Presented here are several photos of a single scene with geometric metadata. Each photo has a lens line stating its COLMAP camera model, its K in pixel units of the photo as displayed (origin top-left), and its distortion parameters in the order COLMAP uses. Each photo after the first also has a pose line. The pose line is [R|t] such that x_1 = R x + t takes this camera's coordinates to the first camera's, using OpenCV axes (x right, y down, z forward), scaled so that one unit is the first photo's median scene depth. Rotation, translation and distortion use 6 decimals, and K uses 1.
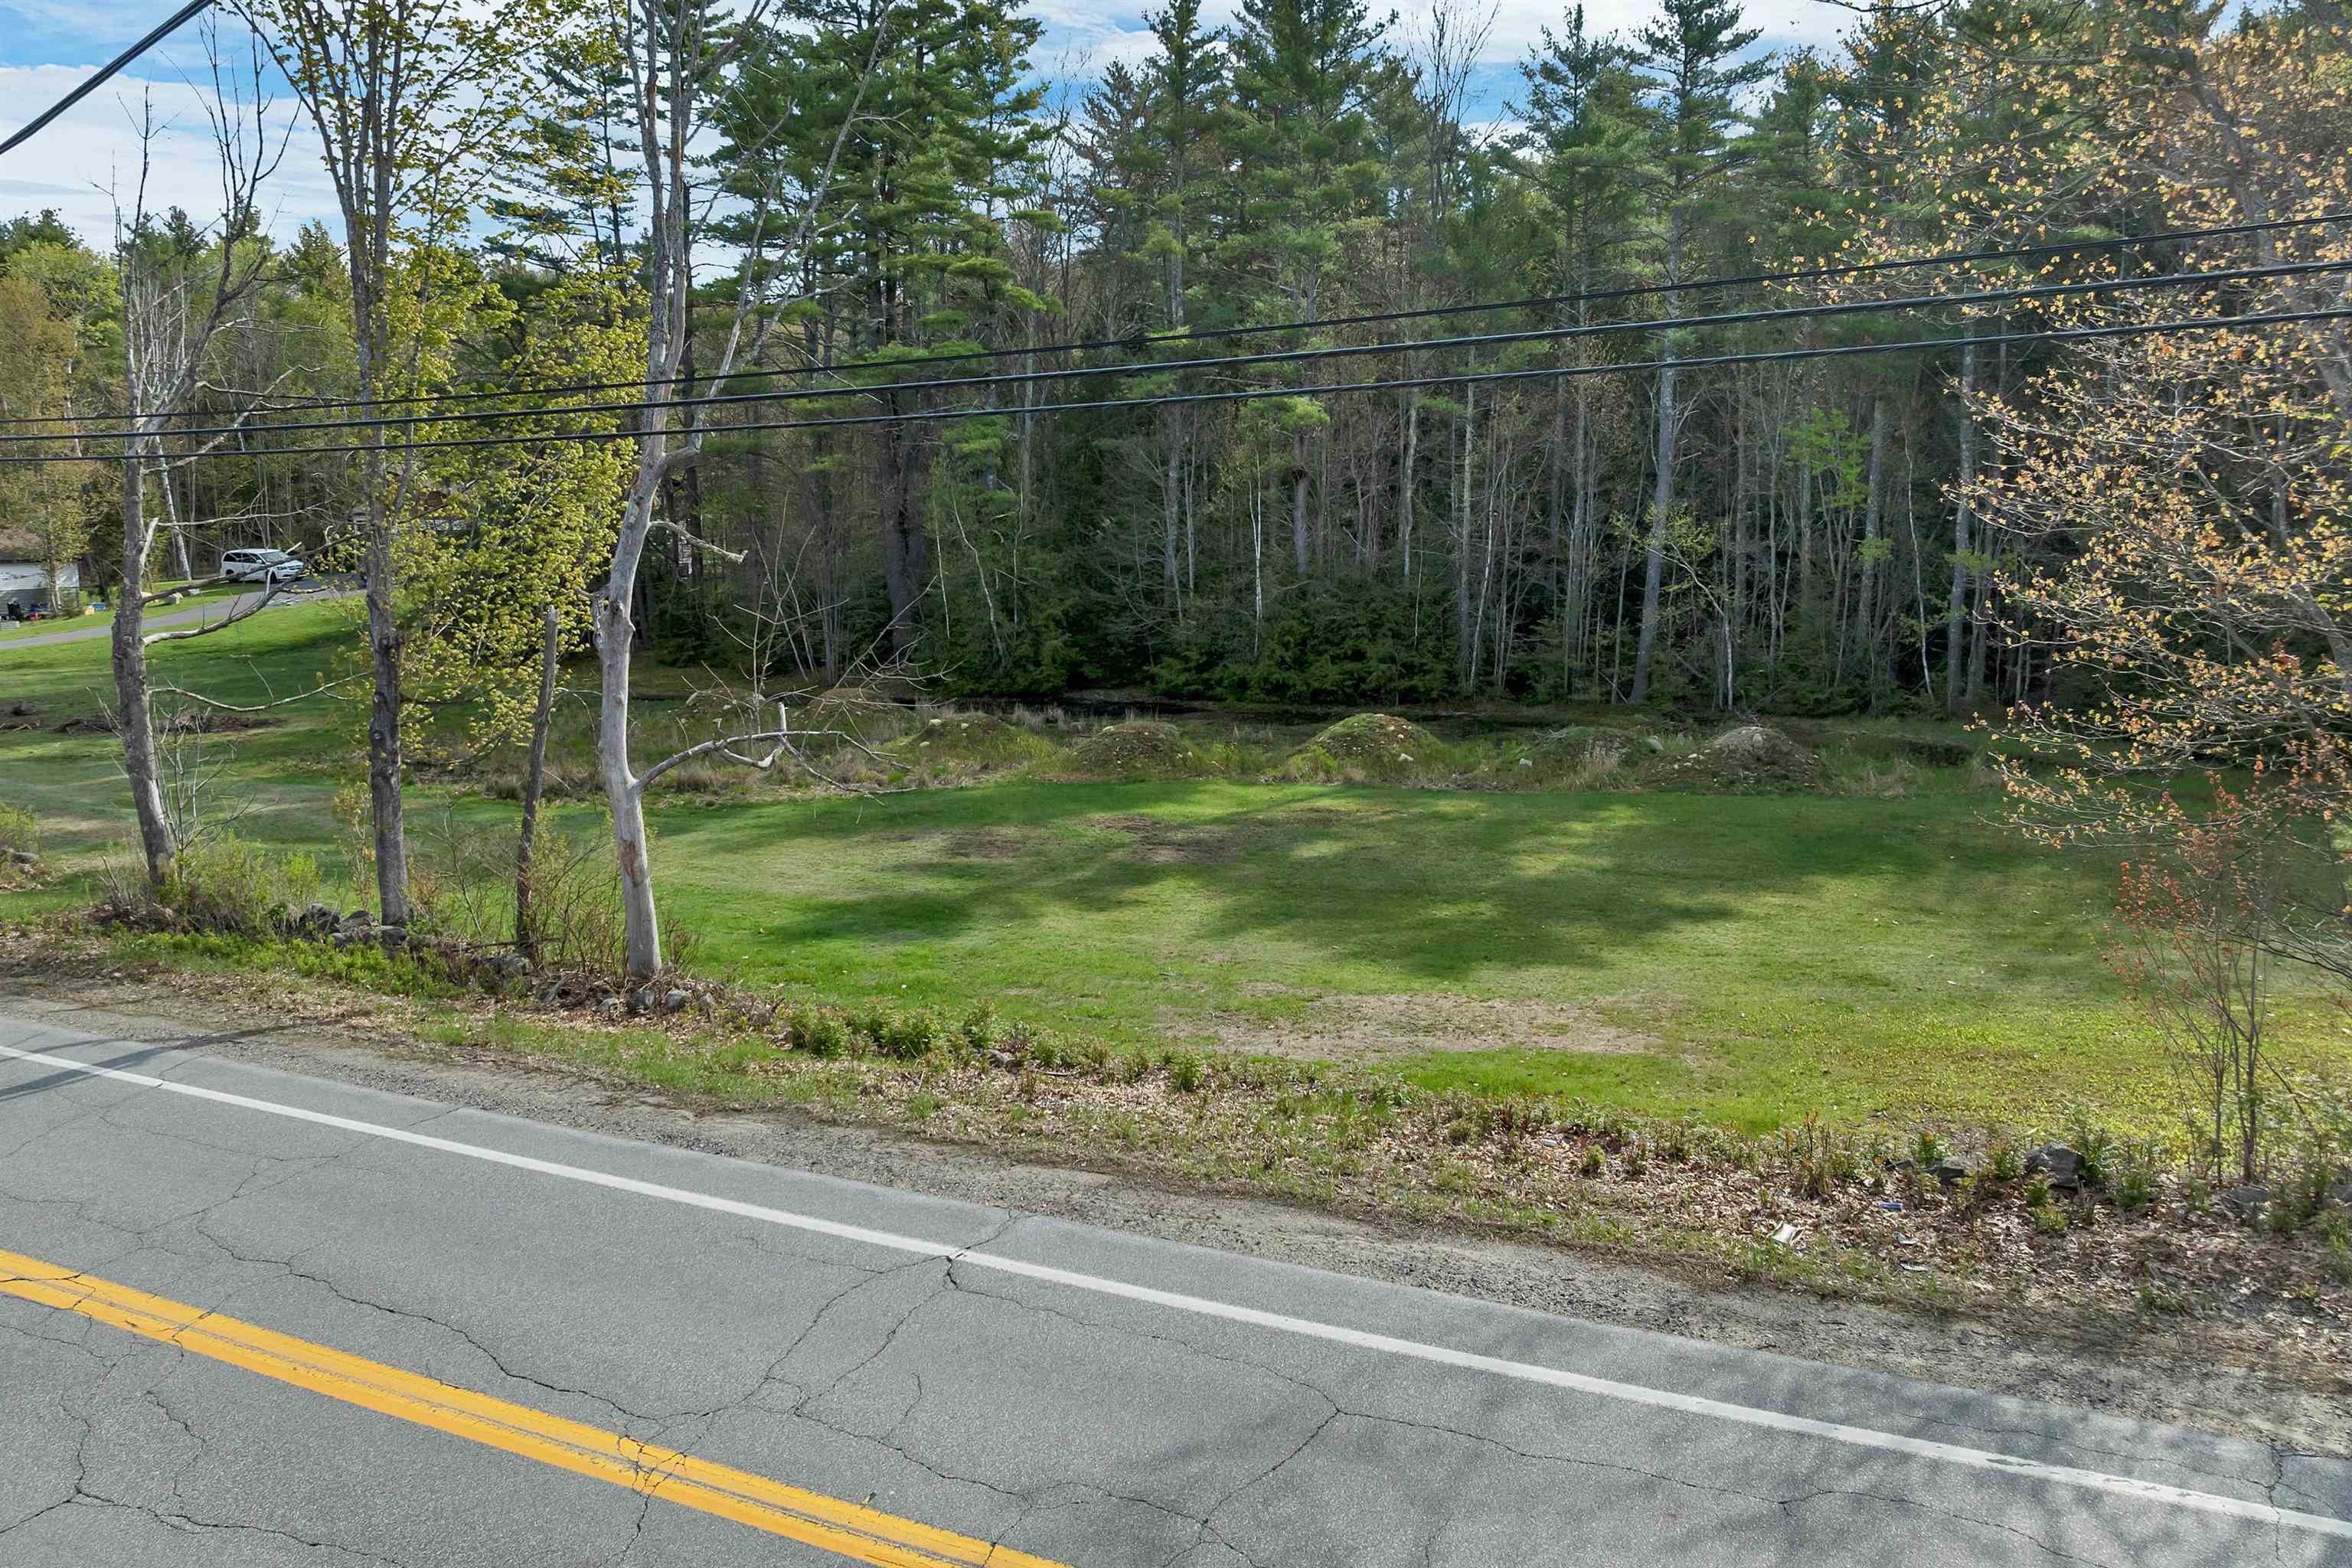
lens RADIAL K [[1666.4, 0, 1177.5], [0, 1666.4, 788.5], [0, 0, 1]] dist [-0.003012, -0.000144]
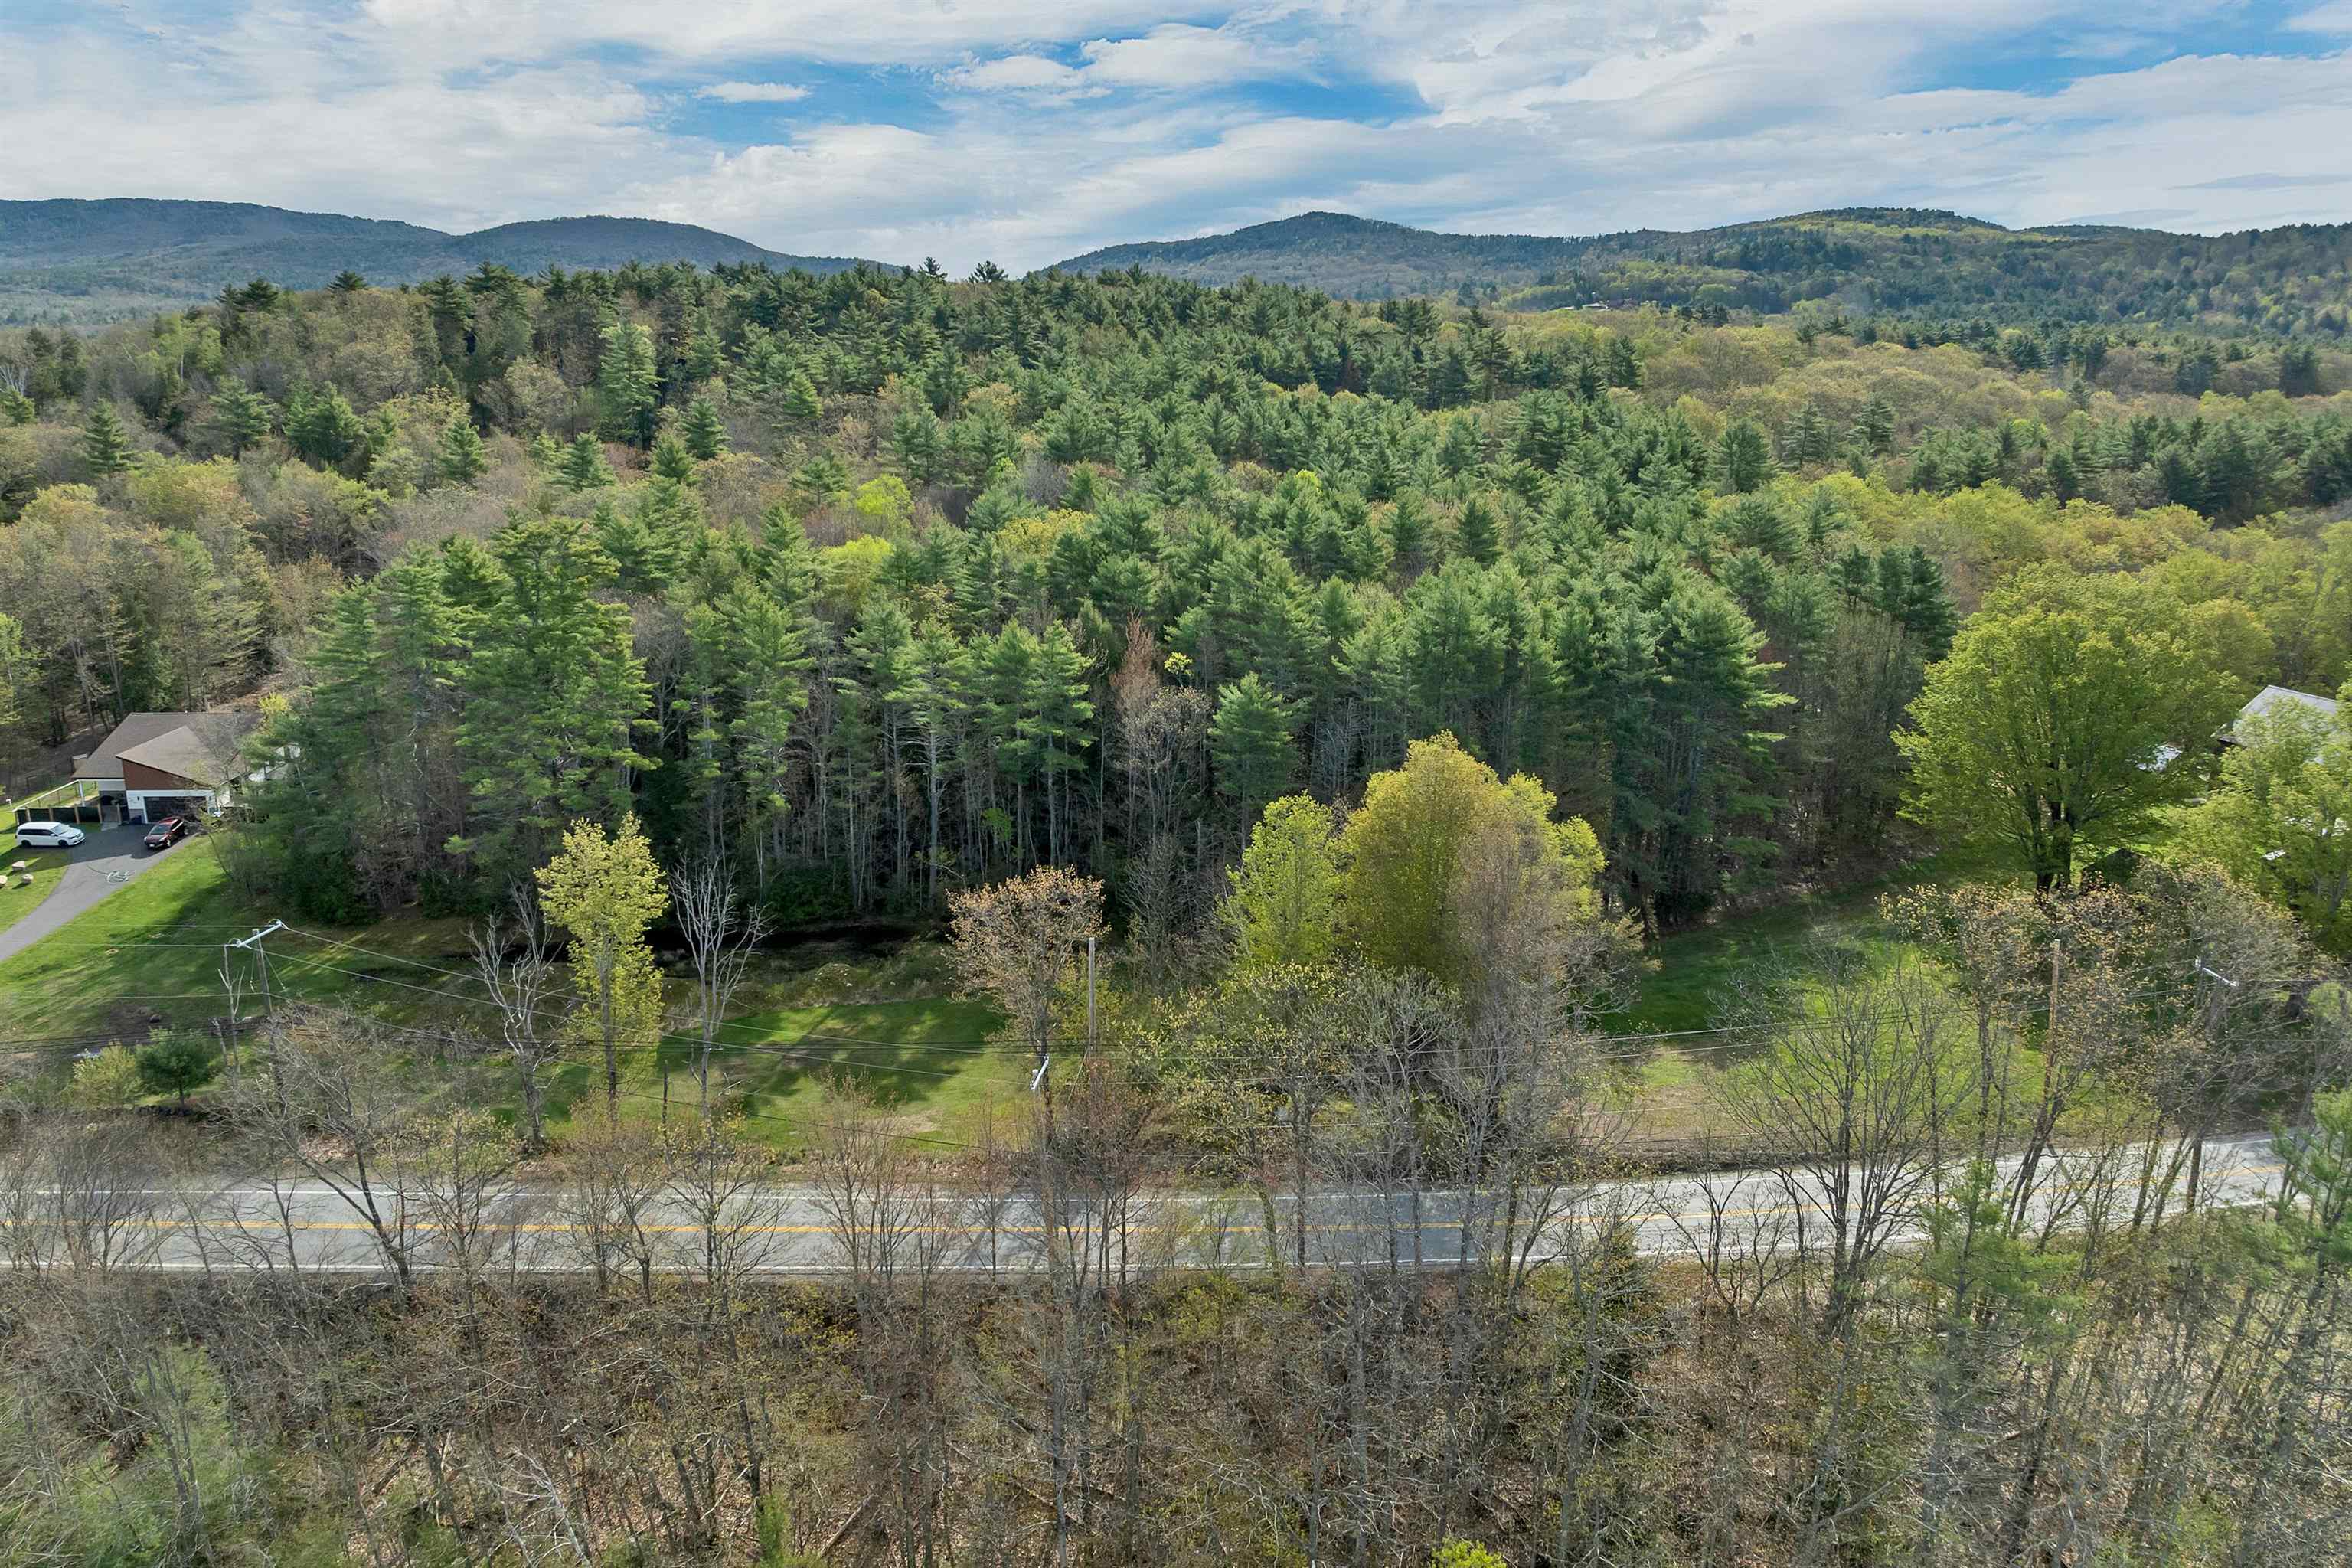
lens RADIAL K [[1666.4, 0, 1175.2], [0, 1666.4, 785.5], [0, 0, 1]] dist [-0.003012, -0.000144]
pose [[0.914301, -0.089623, 0.394996, -0.381486], [0.046040, 0.991888, 0.118485, -0.578610], [-0.402410, -0.090145, 0.911010, -1.507026]]
